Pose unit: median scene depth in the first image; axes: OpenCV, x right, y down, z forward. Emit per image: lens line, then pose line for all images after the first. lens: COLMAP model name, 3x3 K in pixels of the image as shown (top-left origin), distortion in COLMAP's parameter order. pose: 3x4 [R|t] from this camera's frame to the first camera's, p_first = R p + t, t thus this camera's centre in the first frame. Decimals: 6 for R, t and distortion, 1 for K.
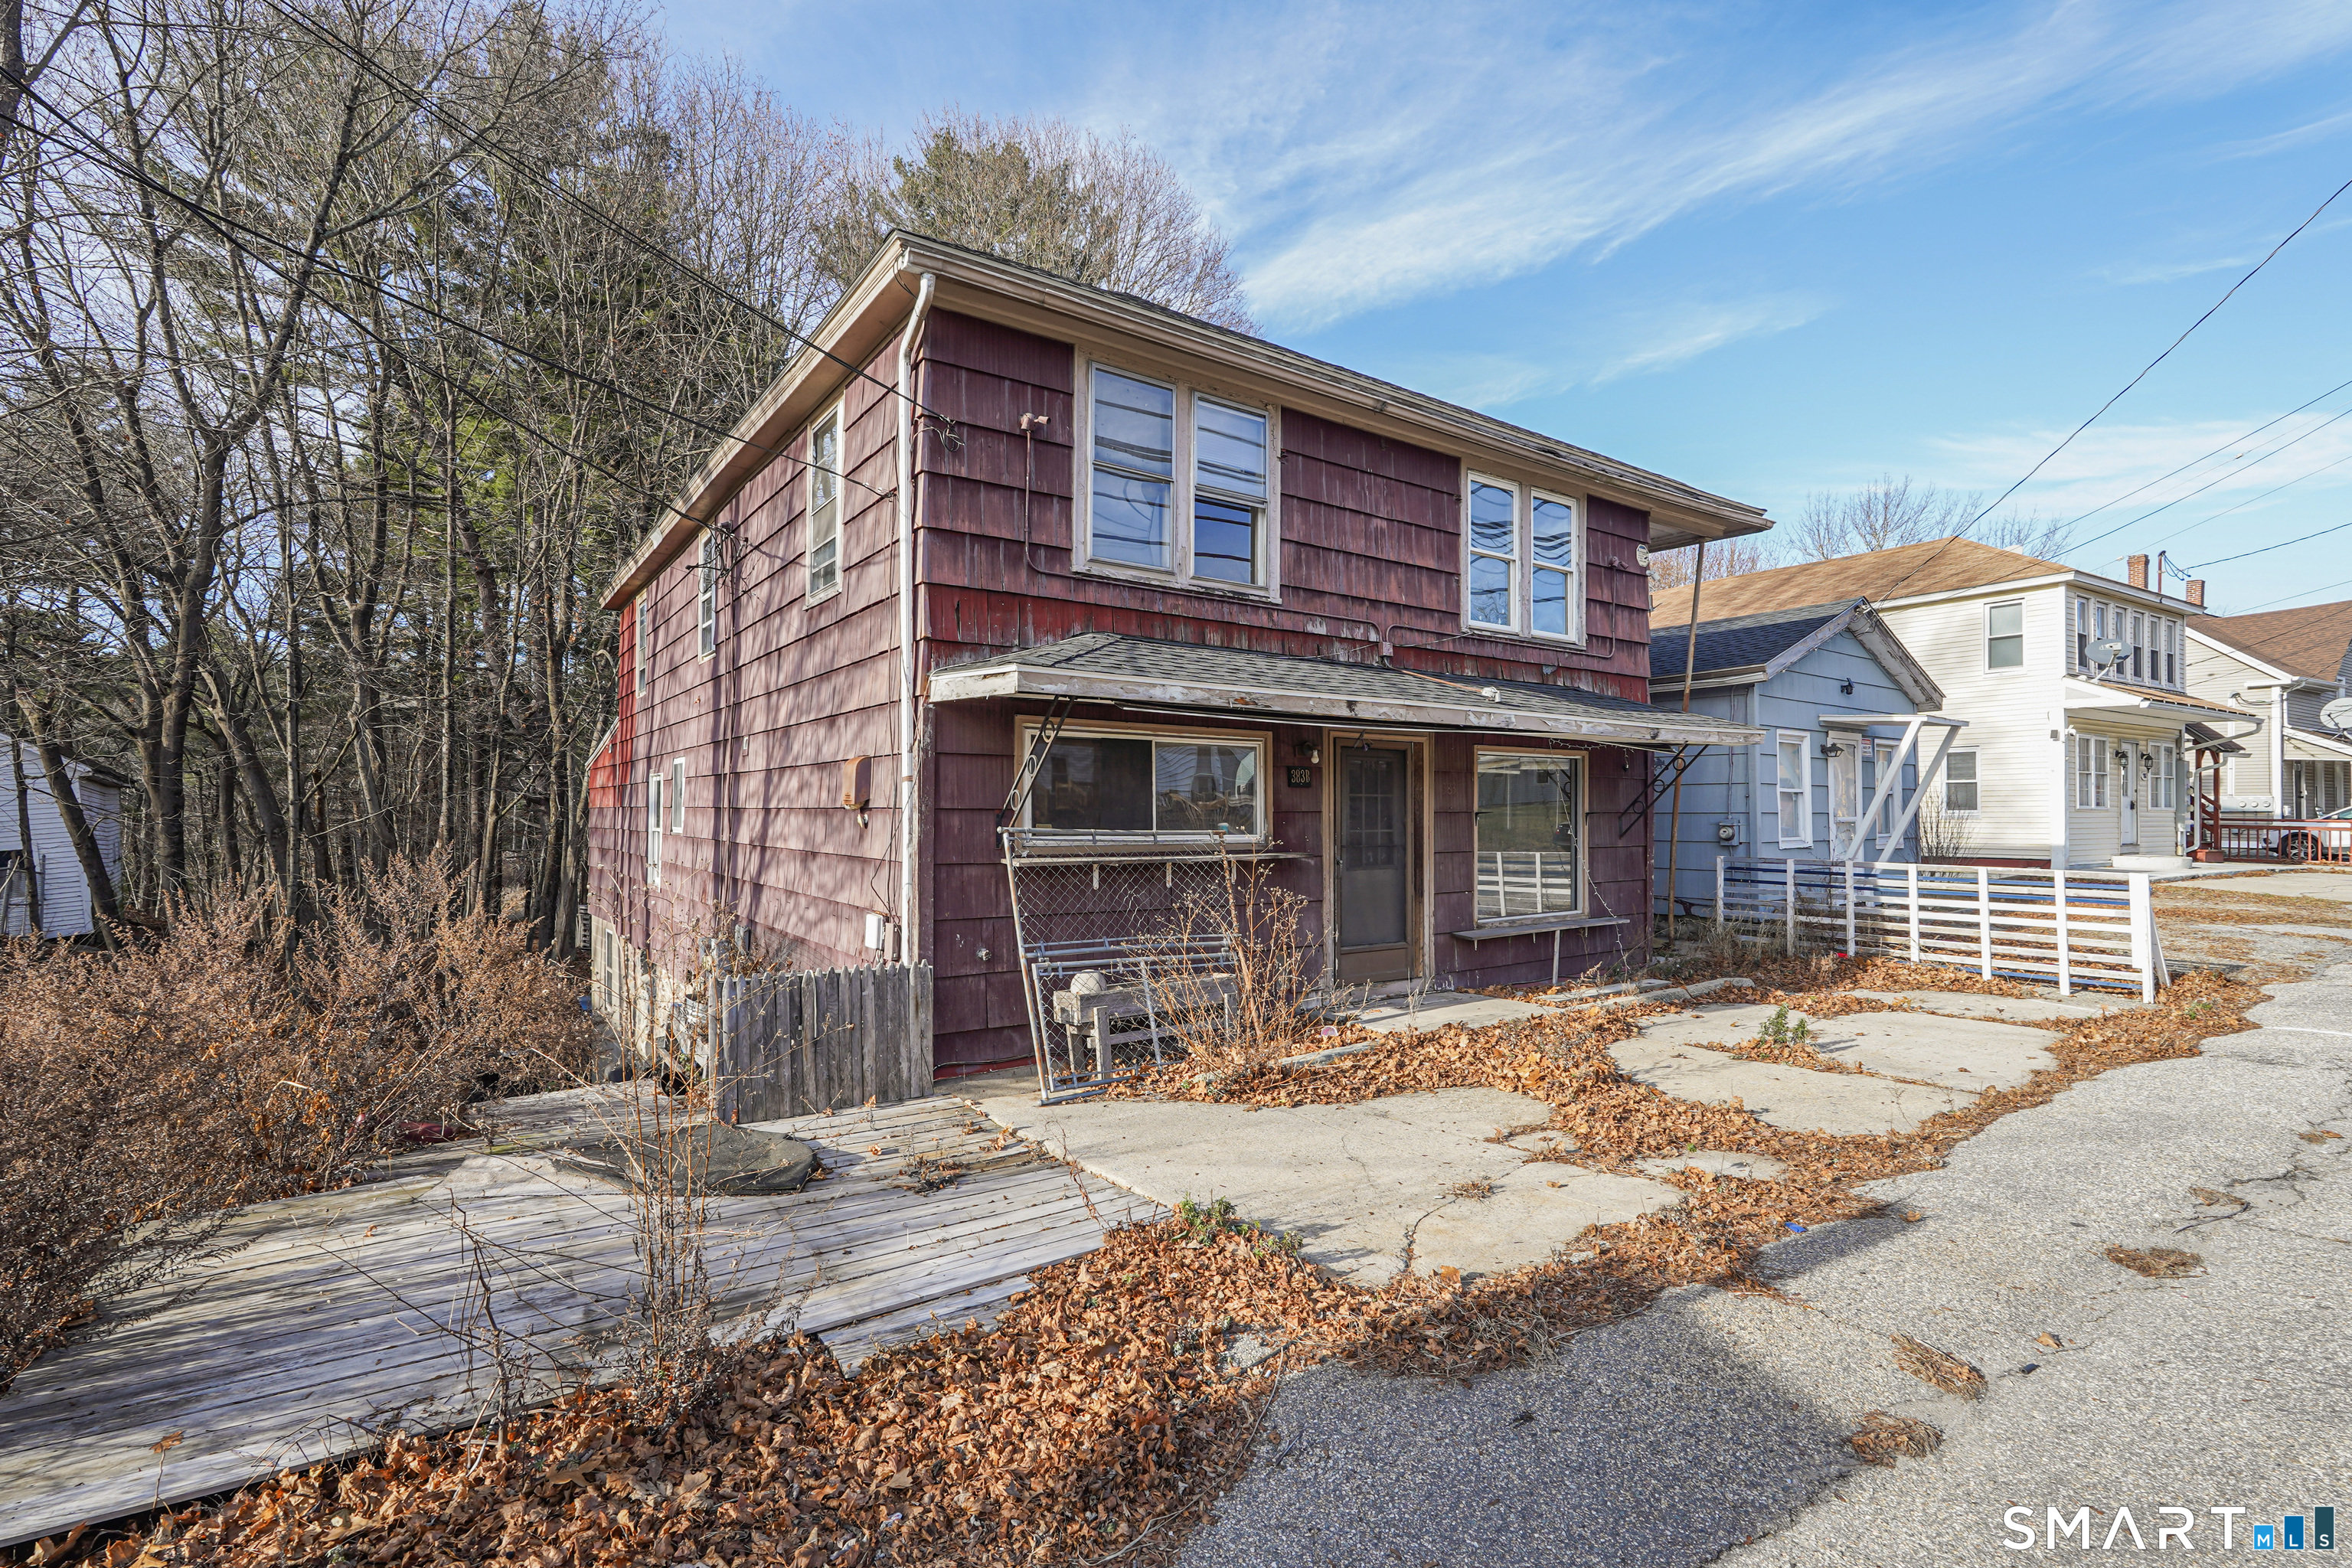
lens RADIAL K [[1133.9, 0, 1176.7], [0, 1133.9, 786.5], [0, 0, 1]] dist [-0.002516, 0.001474]
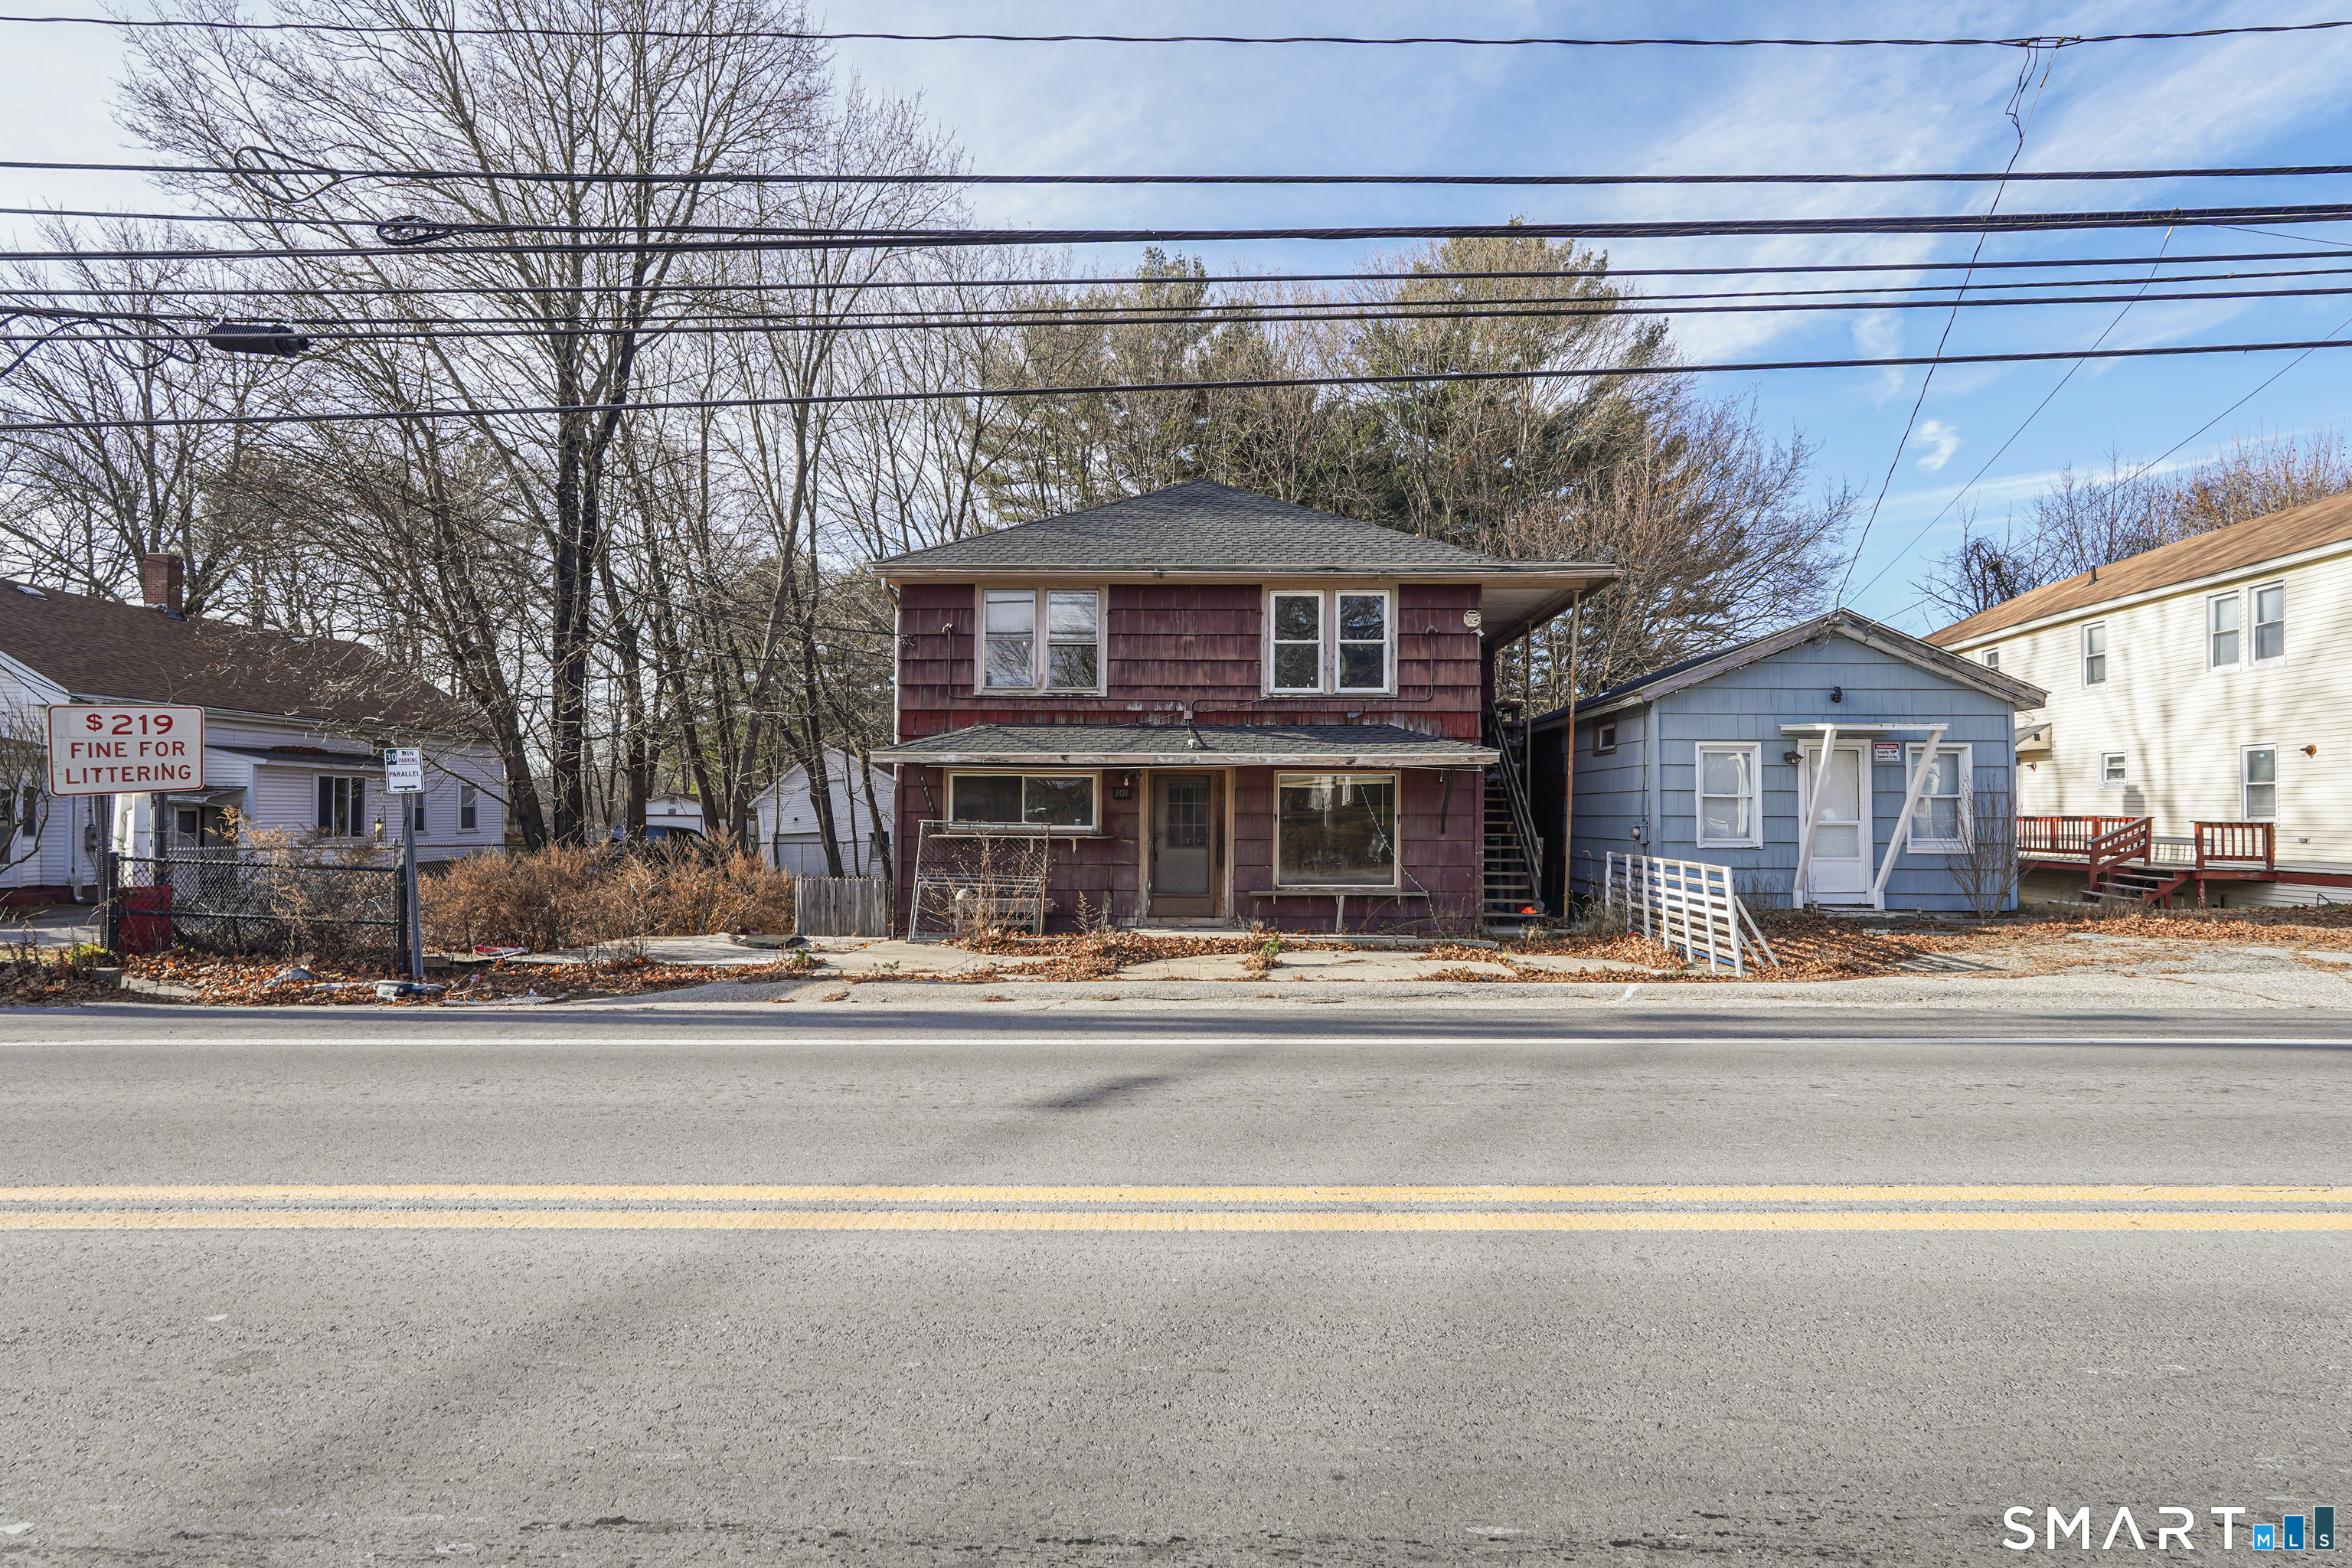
lens RADIAL K [[1133.9, 0, 1176.3], [0, 1133.9, 788.4], [0, 0, 1]] dist [-0.002516, 0.001474]
pose [[0.774201, -0.020522, -0.632607, 1.334987], [0.010159, 0.999748, -0.019998, 0.019737], [0.632858, 0.009056, 0.774215, -0.315043]]
